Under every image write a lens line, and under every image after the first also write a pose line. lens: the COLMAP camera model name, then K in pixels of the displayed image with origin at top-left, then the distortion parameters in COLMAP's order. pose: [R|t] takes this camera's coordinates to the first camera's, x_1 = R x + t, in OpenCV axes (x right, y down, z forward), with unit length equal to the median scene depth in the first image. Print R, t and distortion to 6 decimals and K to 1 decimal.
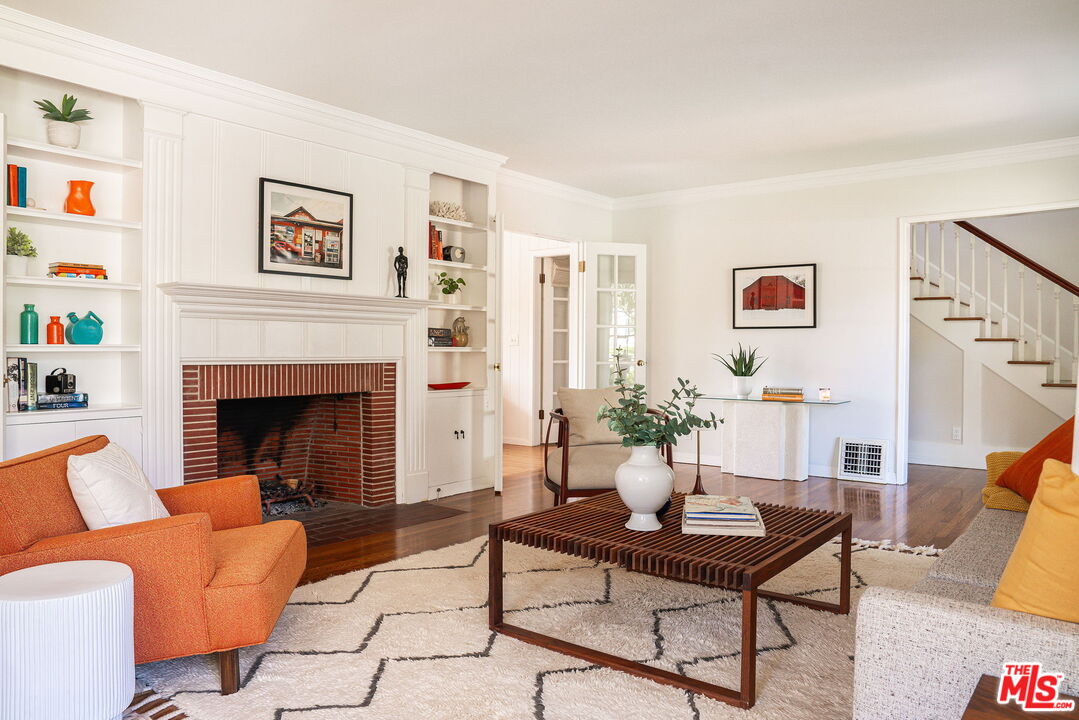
lens RADIAL K [[748.2, 0, 535.3], [0, 748.2, 350.5], [0, 0, 1]] dist [-0.085980, 0.019633]
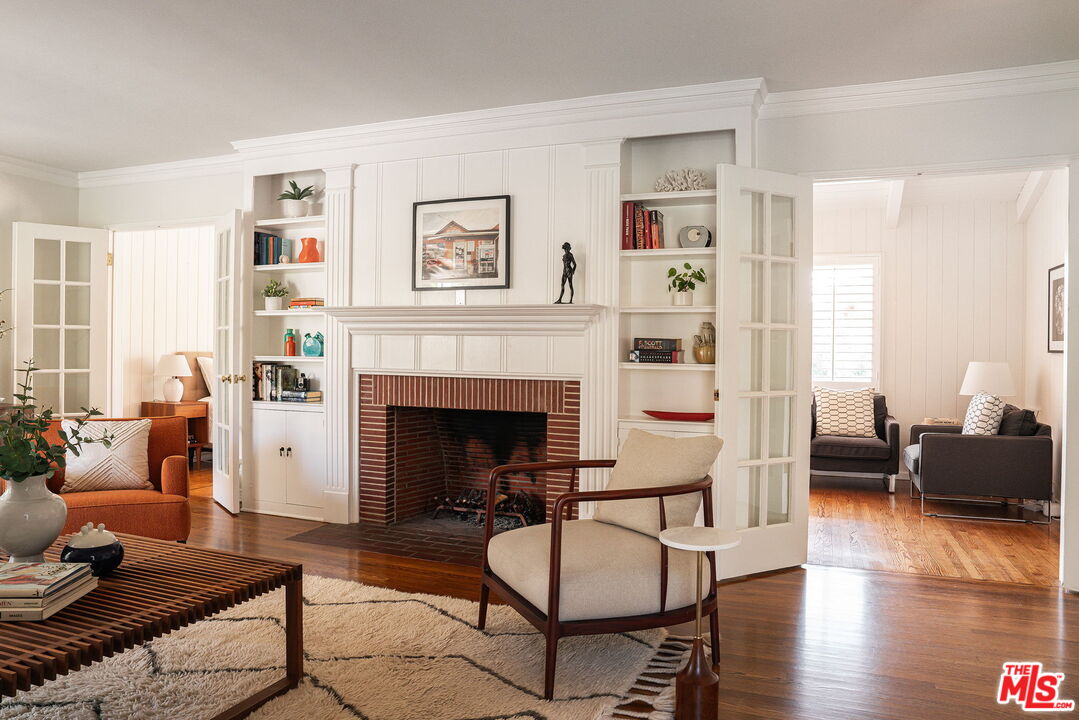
lens RADIAL K [[748.2, 0, 539.9], [0, 748.2, 358.4], [0, 0, 1]] dist [-0.085980, 0.019633]
pose [[0.300128, 0.003866, -0.953891, 0.615426], [-0.017201, 0.999851, -0.001359, -0.007347], [0.953744, 0.016816, 0.300149, 0.726283]]
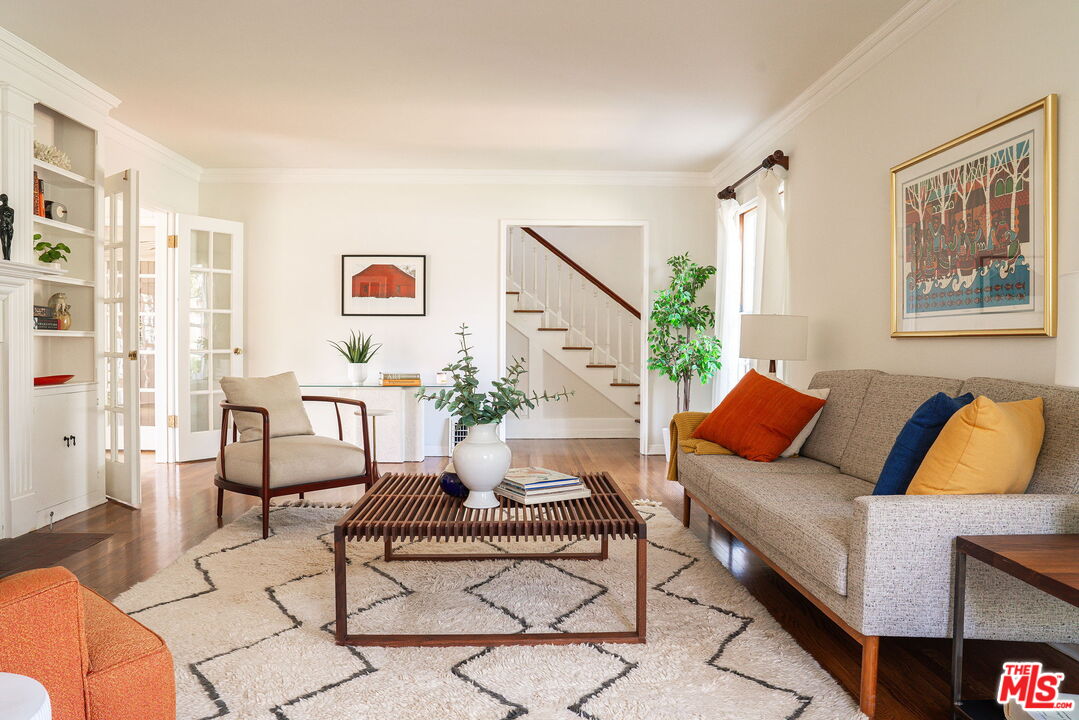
lens RADIAL K [[748.2, 0, 535.7], [0, 748.2, 356.7], [0, 0, 1]] dist [-0.085980, 0.019633]
pose [[0.754448, -0.011841, 0.656253, -0.256199], [0.000853, 0.999854, 0.017060, 0.011701], [-0.656359, -0.012311, 0.754348, 0.110408]]
